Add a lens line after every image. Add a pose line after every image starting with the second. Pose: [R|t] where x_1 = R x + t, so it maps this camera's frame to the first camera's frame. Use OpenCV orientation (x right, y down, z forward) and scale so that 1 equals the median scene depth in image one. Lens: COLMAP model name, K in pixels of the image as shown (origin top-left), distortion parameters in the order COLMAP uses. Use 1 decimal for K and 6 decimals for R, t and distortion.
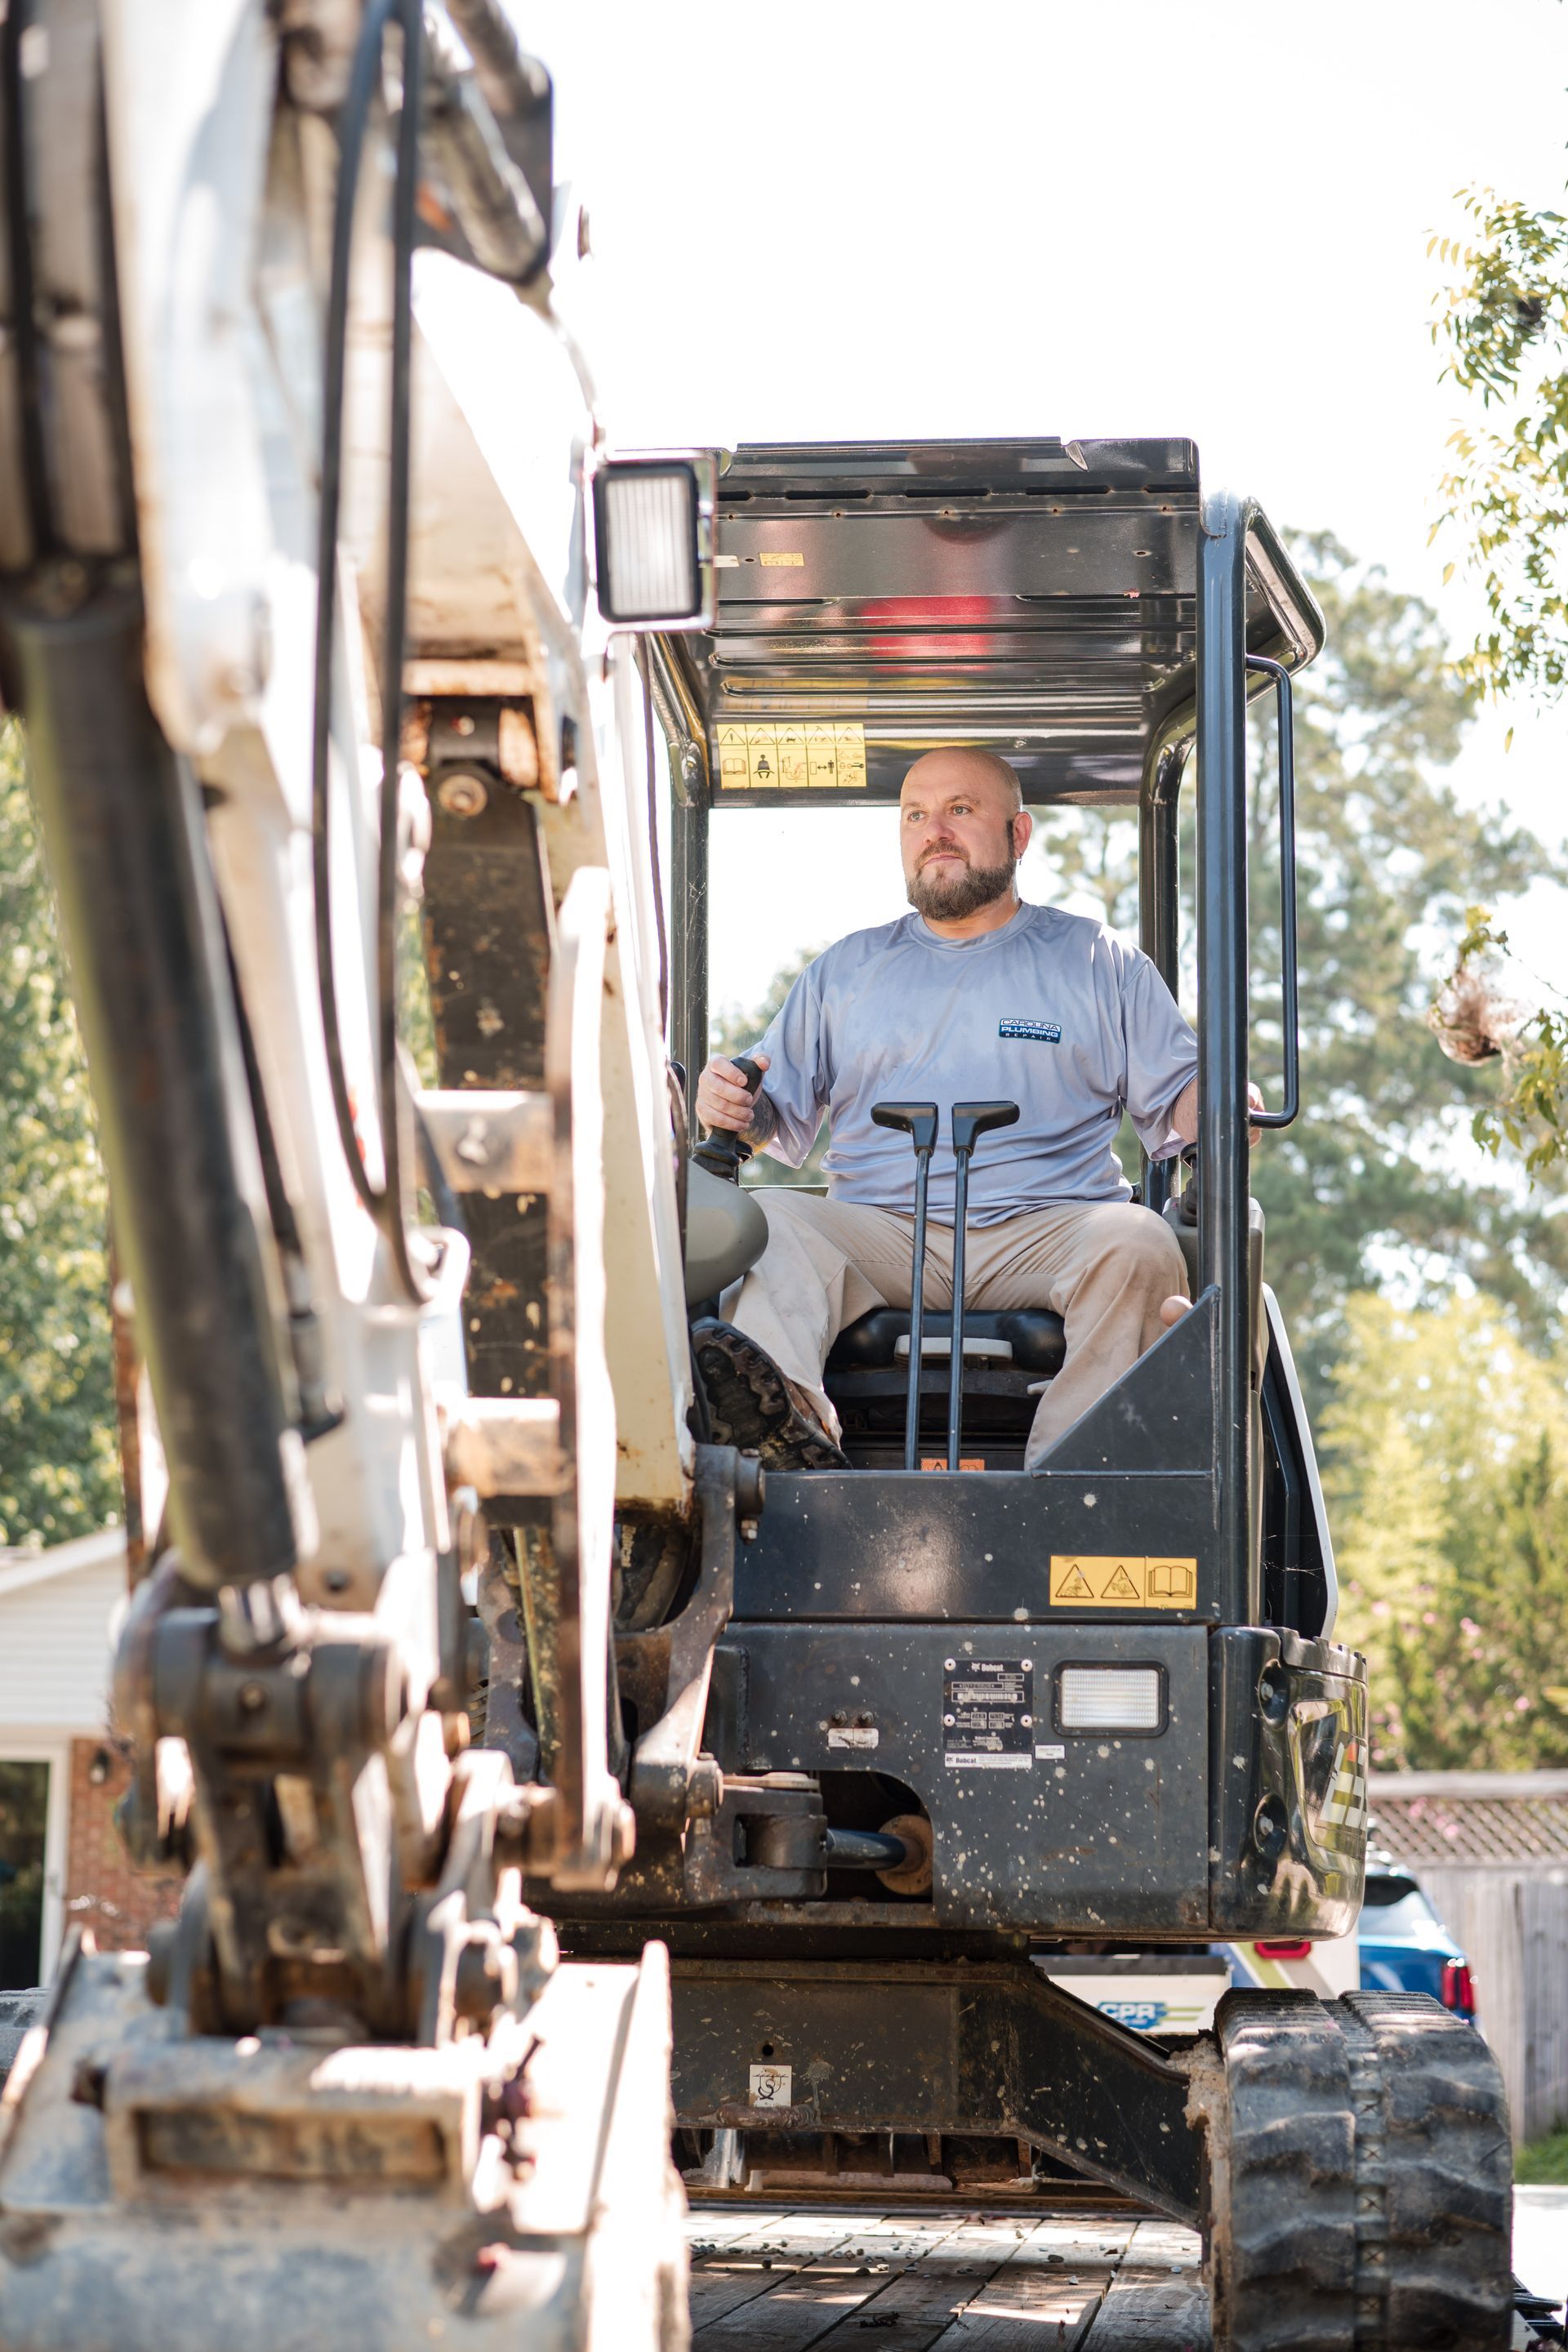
lens RADIAL K [[3098.3, 0, 784.0], [0, 3098.3, 1176.0], [0, 0, 1]] dist [0.145447, -0.013004]
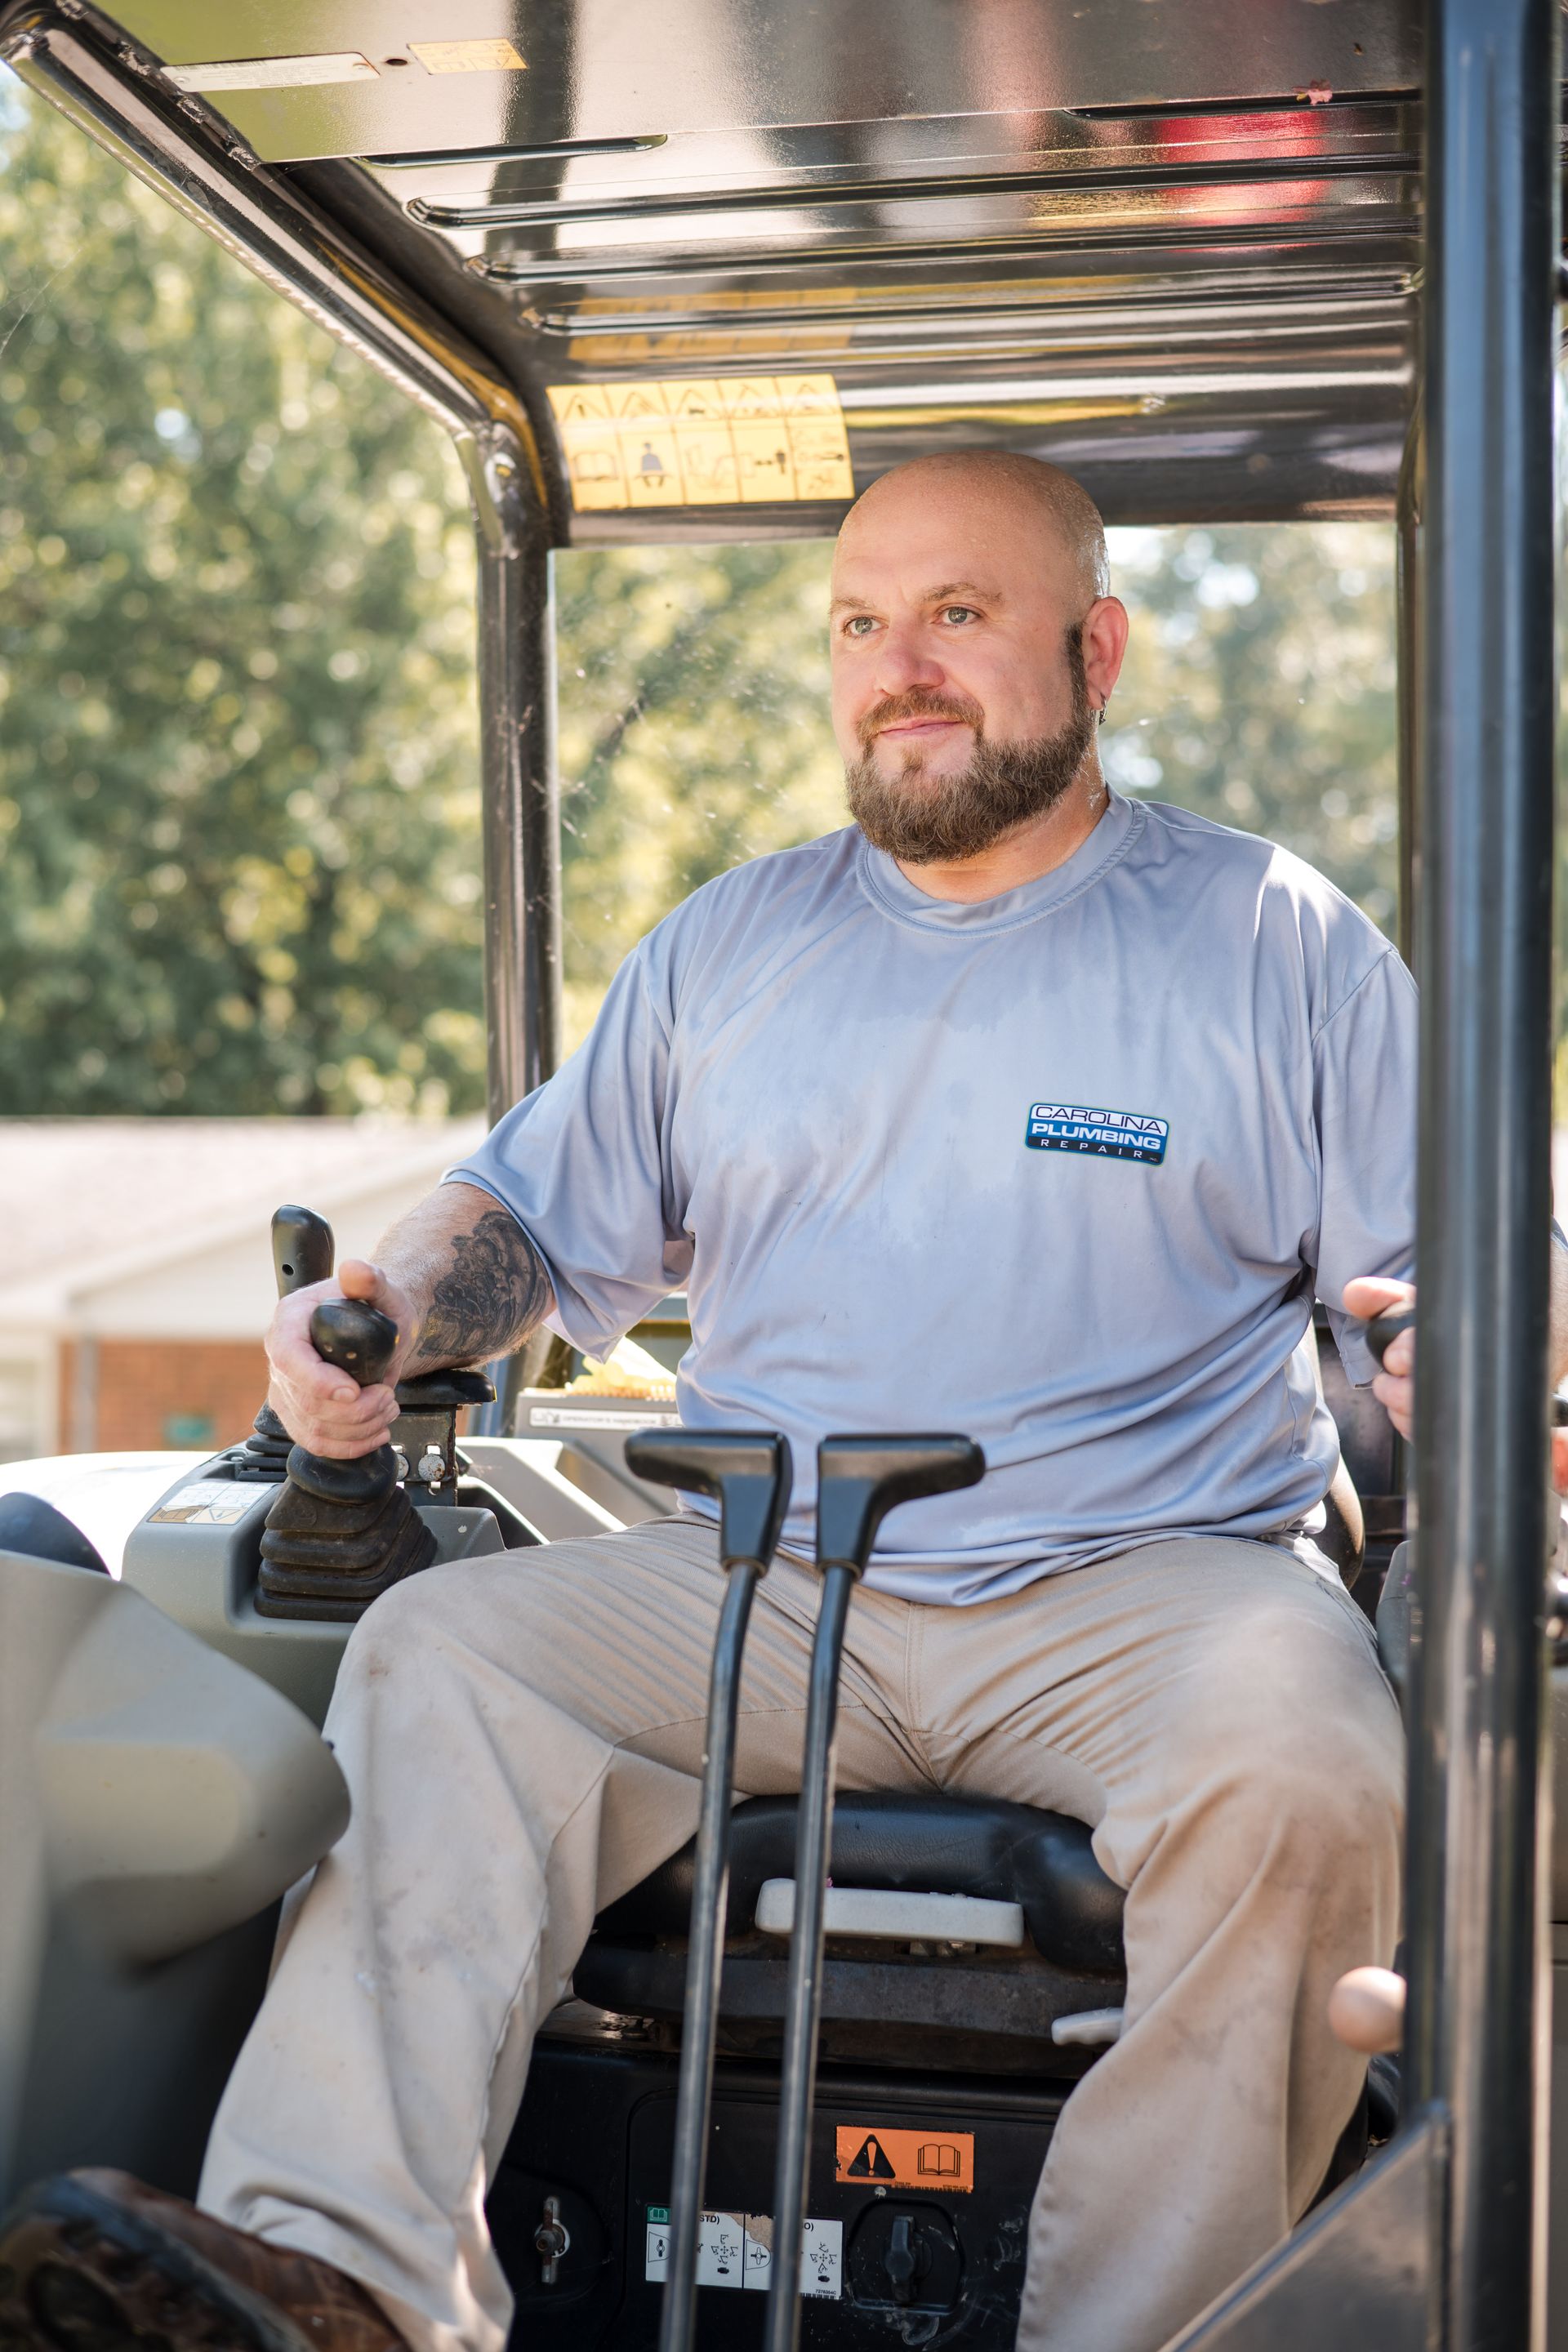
lens RADIAL K [[3098.3, 0, 784.0], [0, 3098.3, 1176.0], [0, 0, 1]] dist [0.145447, -0.013004]
pose [[0.987777, -0.000858, -0.155871, 0.104153], [0.027304, 0.985476, 0.167604, -0.116135], [0.153463, -0.169811, 0.973454, 0.561172]]
